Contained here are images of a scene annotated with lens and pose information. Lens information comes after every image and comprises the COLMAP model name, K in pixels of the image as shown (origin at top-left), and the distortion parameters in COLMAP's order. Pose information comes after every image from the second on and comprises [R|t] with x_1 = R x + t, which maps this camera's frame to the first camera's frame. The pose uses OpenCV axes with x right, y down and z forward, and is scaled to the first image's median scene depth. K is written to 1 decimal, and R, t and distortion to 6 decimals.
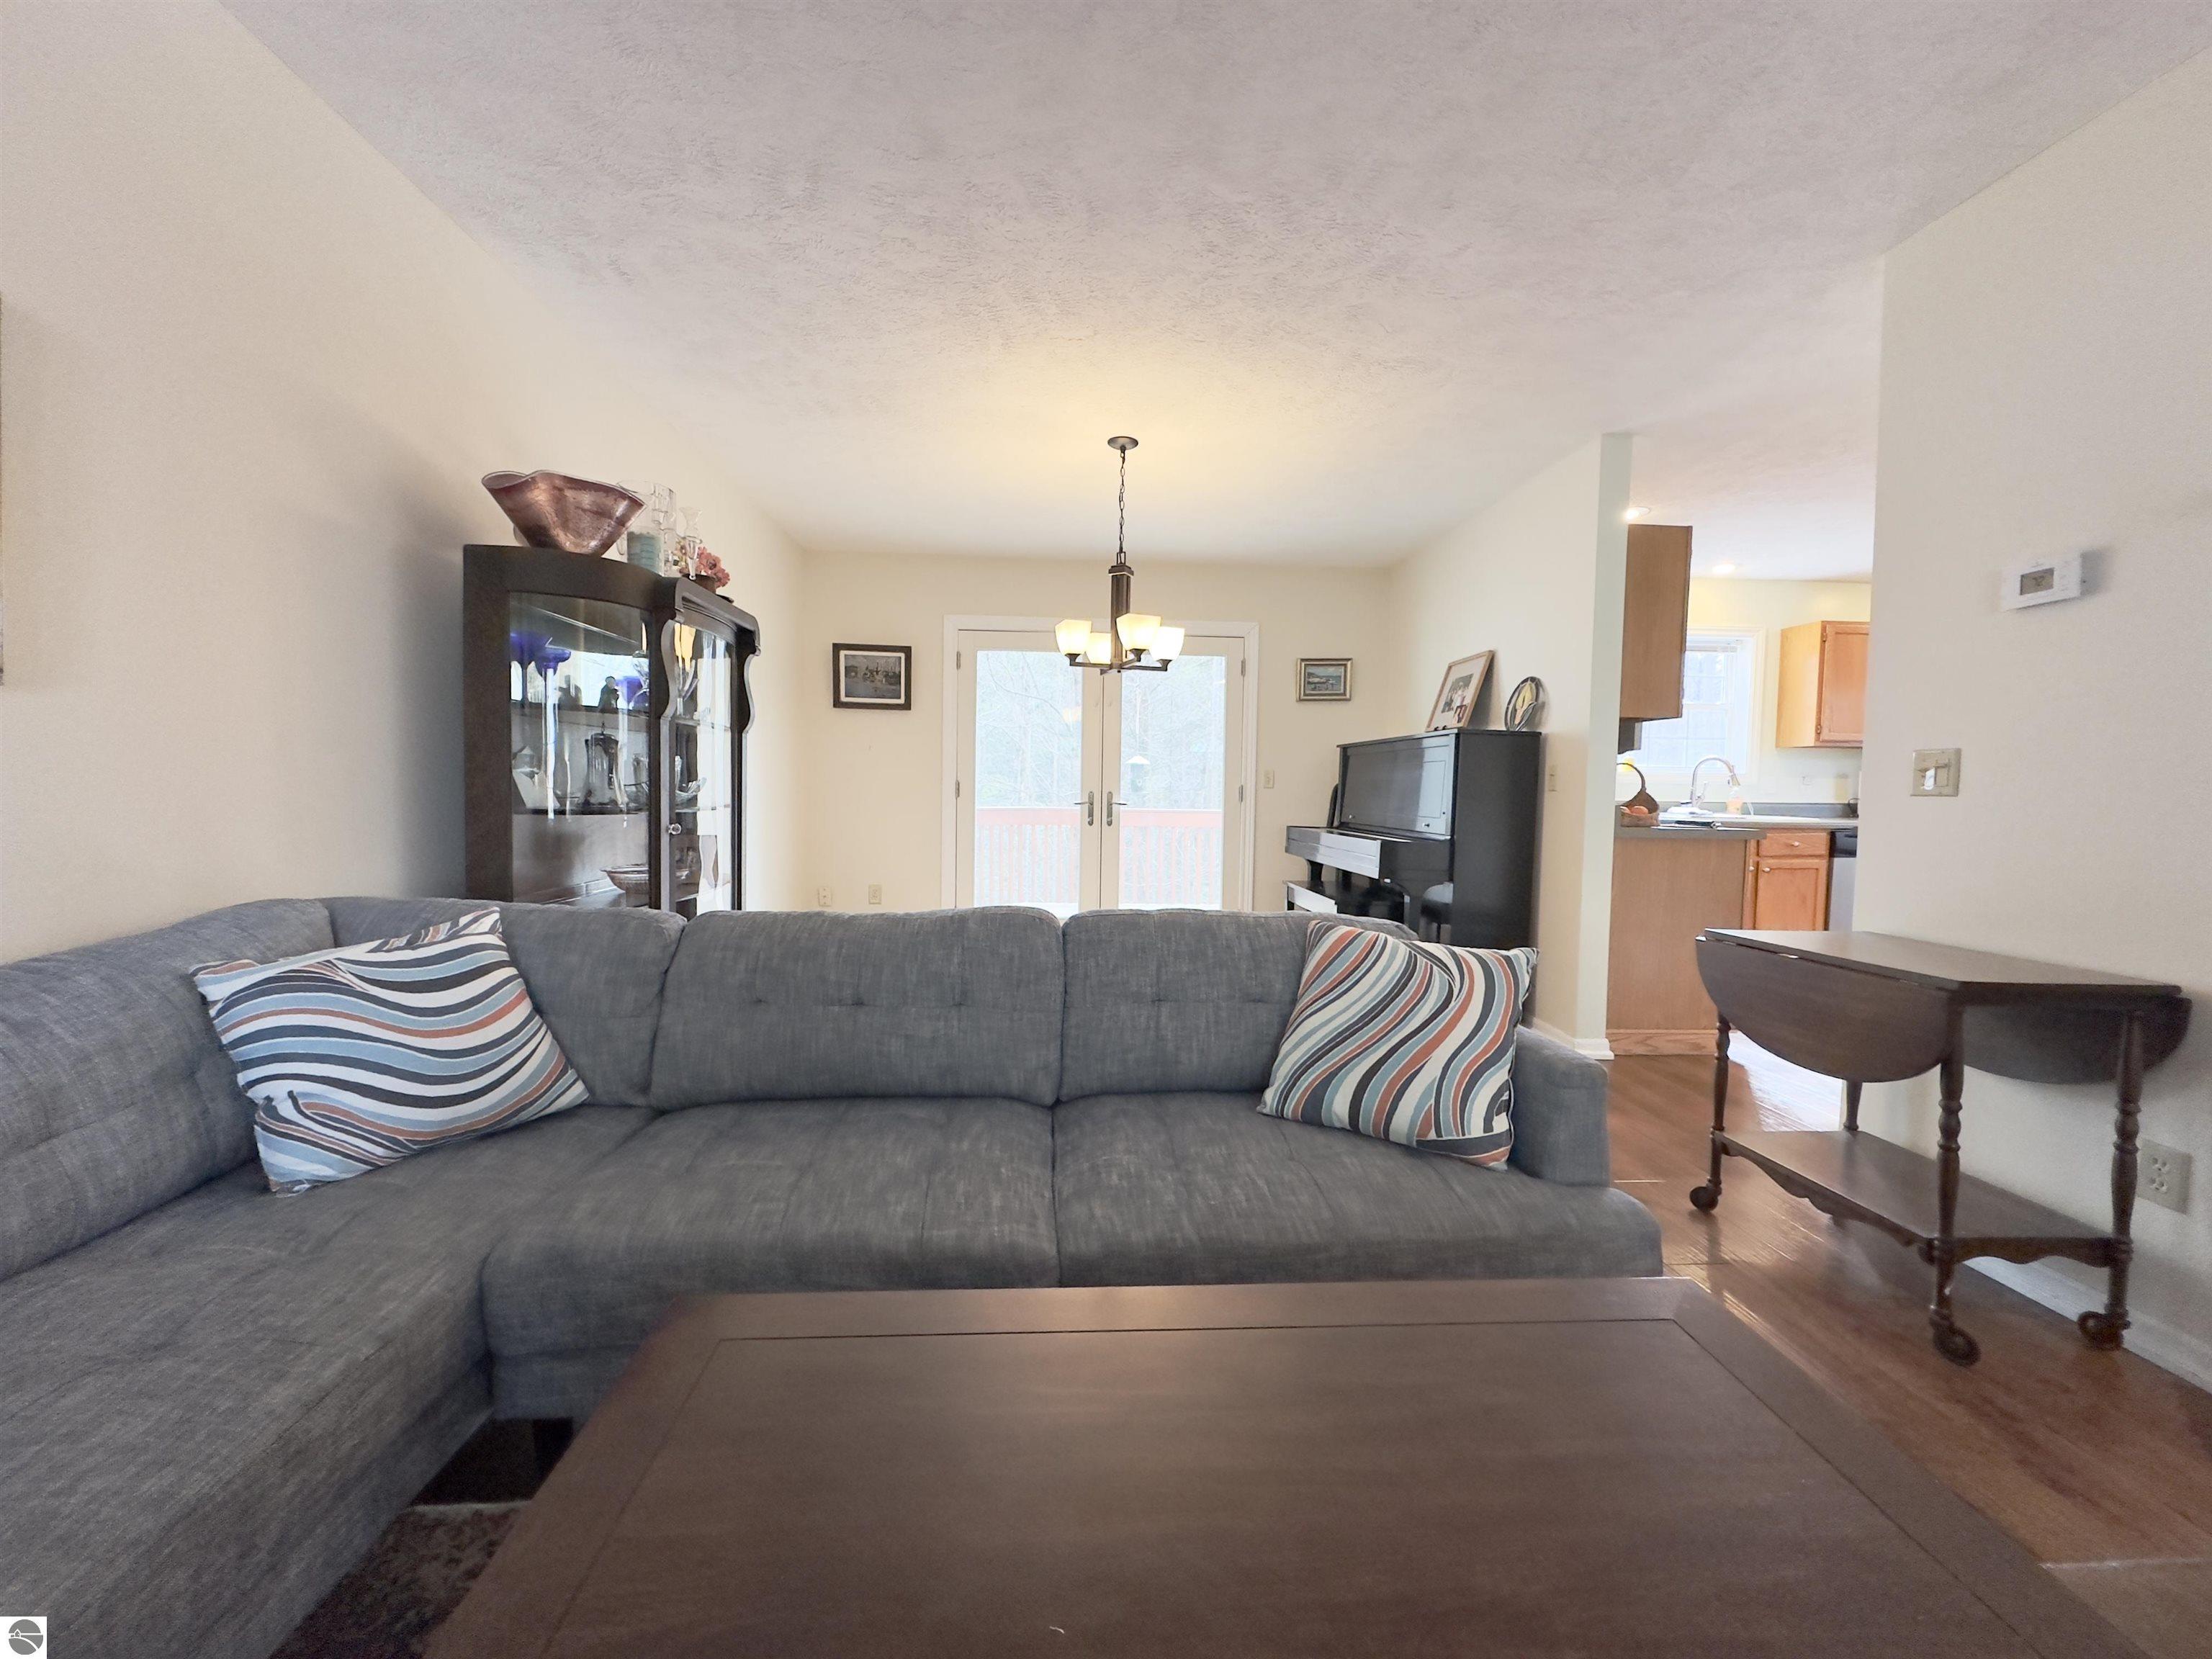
lens RADIAL K [[875.0, 0, 1102.2], [0, 875.0, 831.7], [0, 0, 1]] dist [-0.001728, 0.000113]
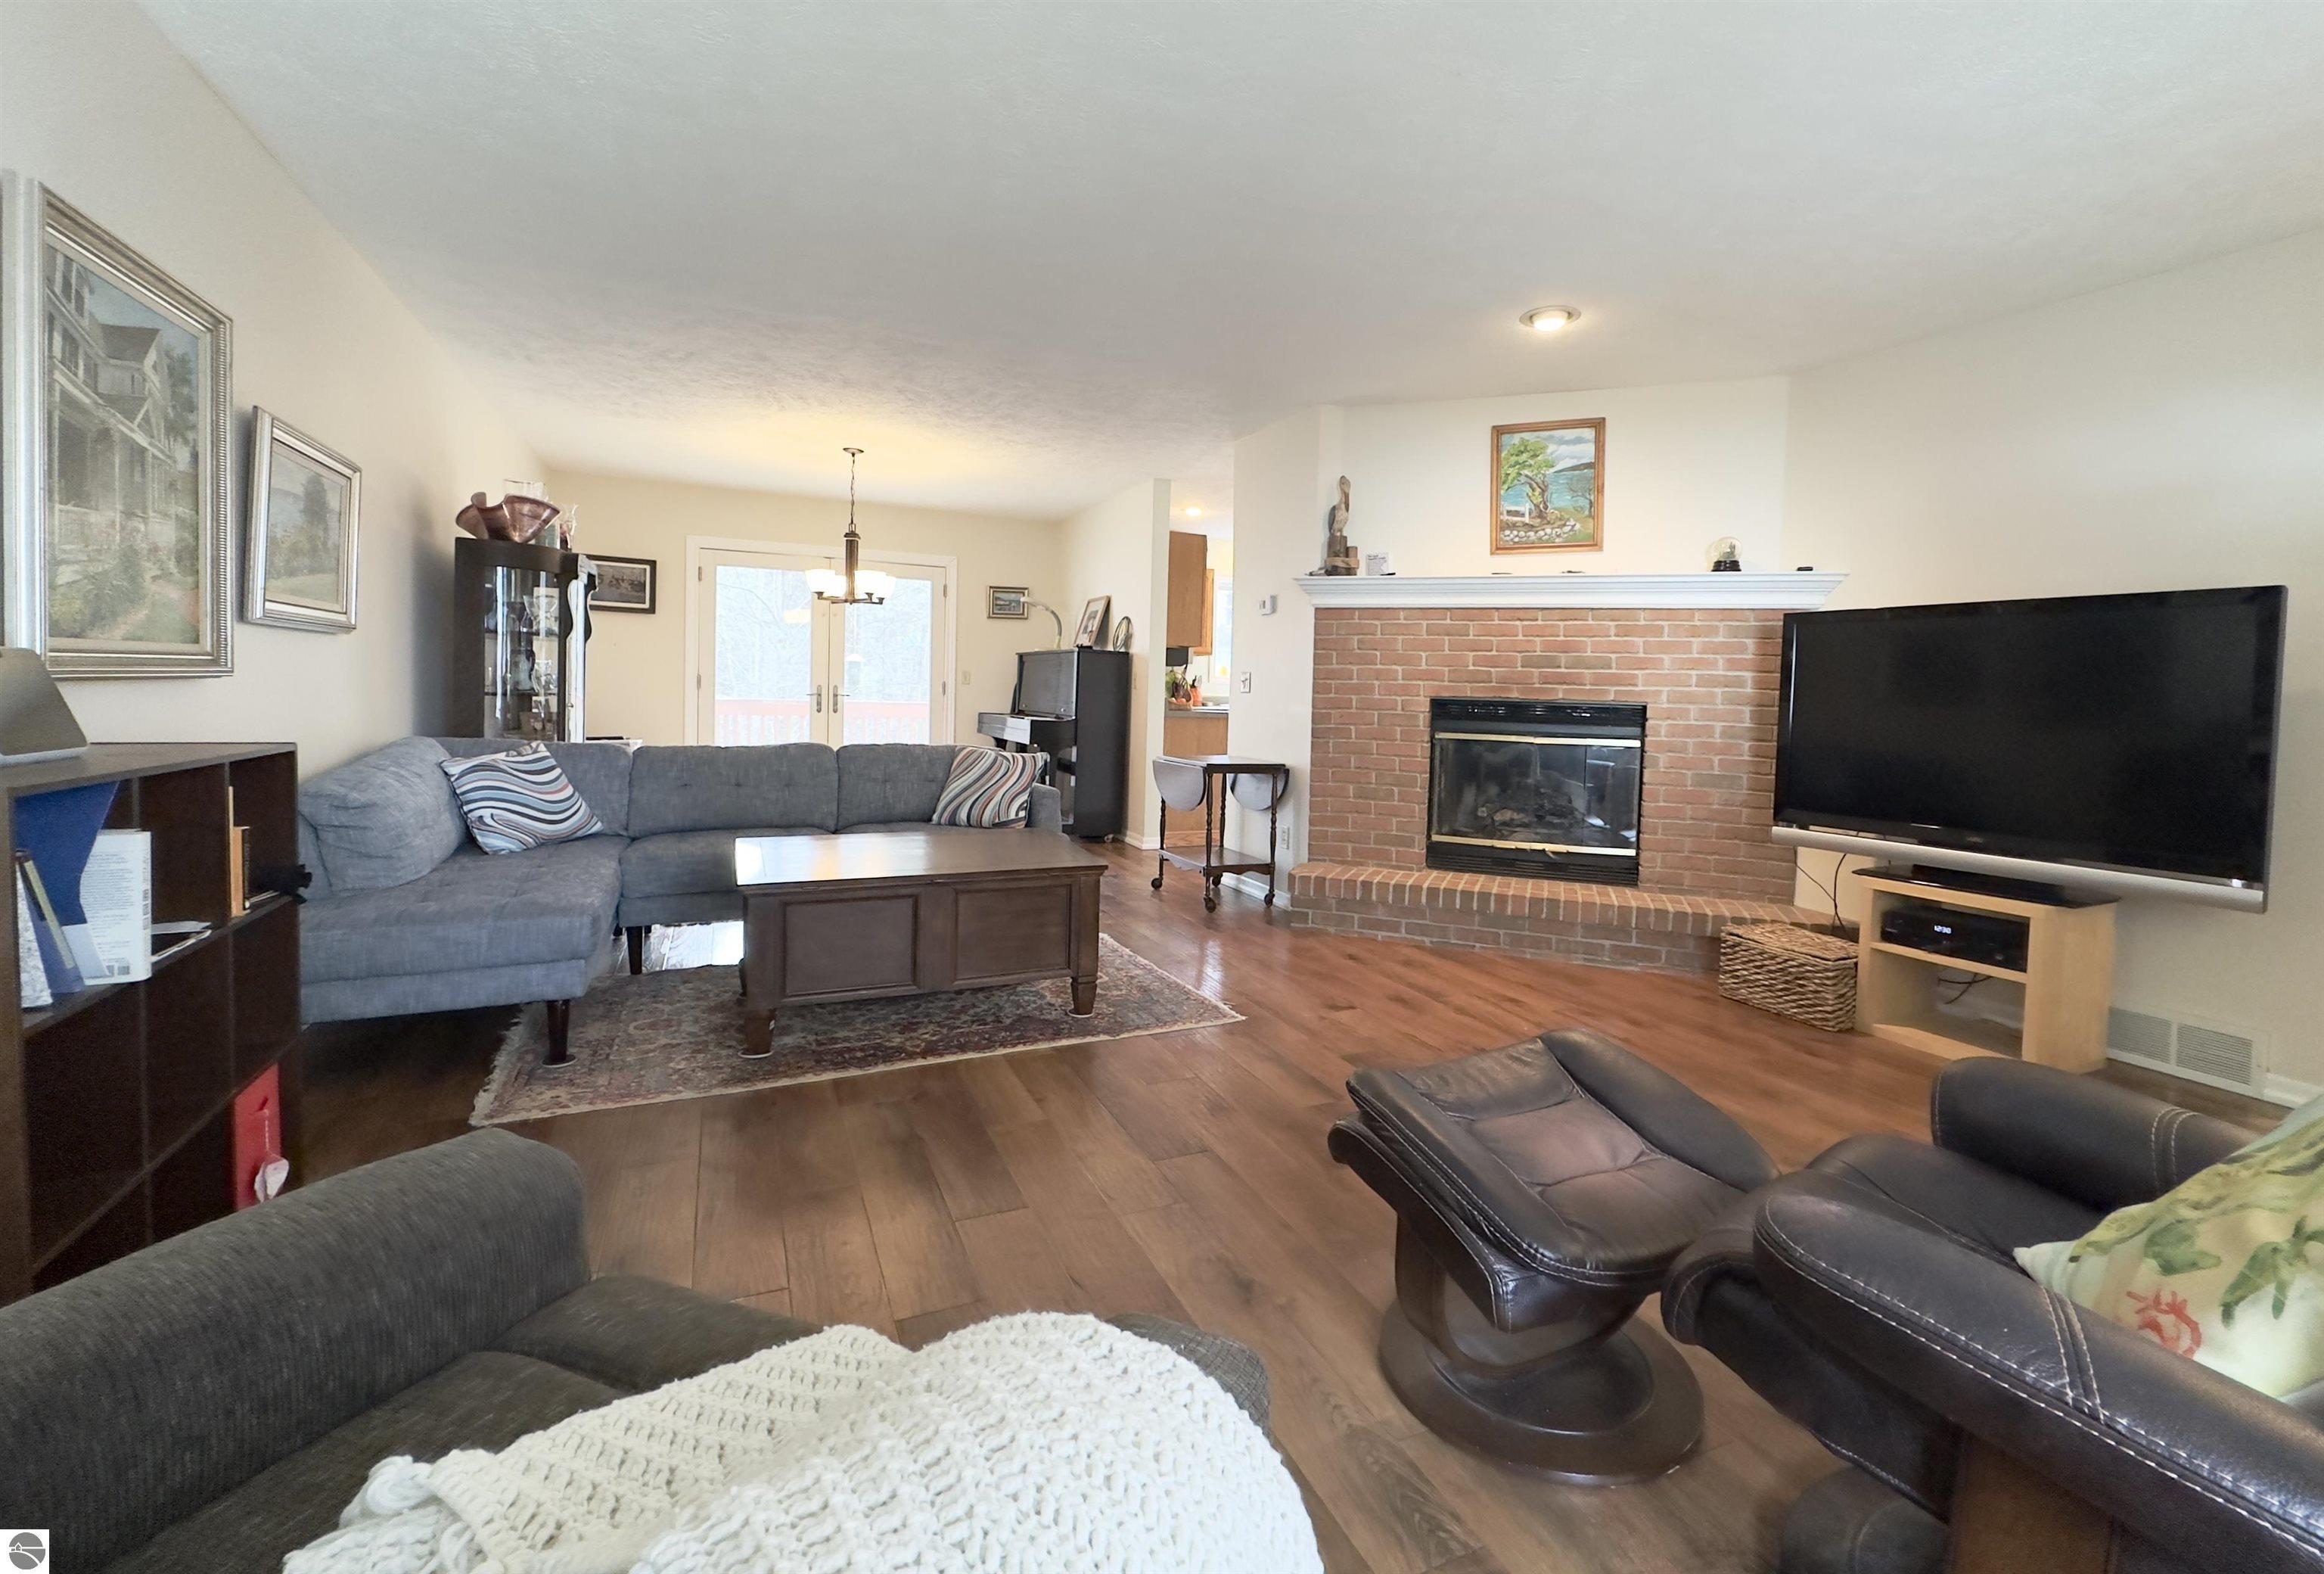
lens RADIAL K [[993.9, 0, 1201.3], [0, 993.9, 724.2], [0, 0, 1]] dist [0.002786, -0.000035]
pose [[0.925570, -0.002403, 0.378569, -0.111514], [0.005151, 0.999967, -0.006245, 0.051309], [-0.378542, 0.007730, 0.925552, -1.236392]]
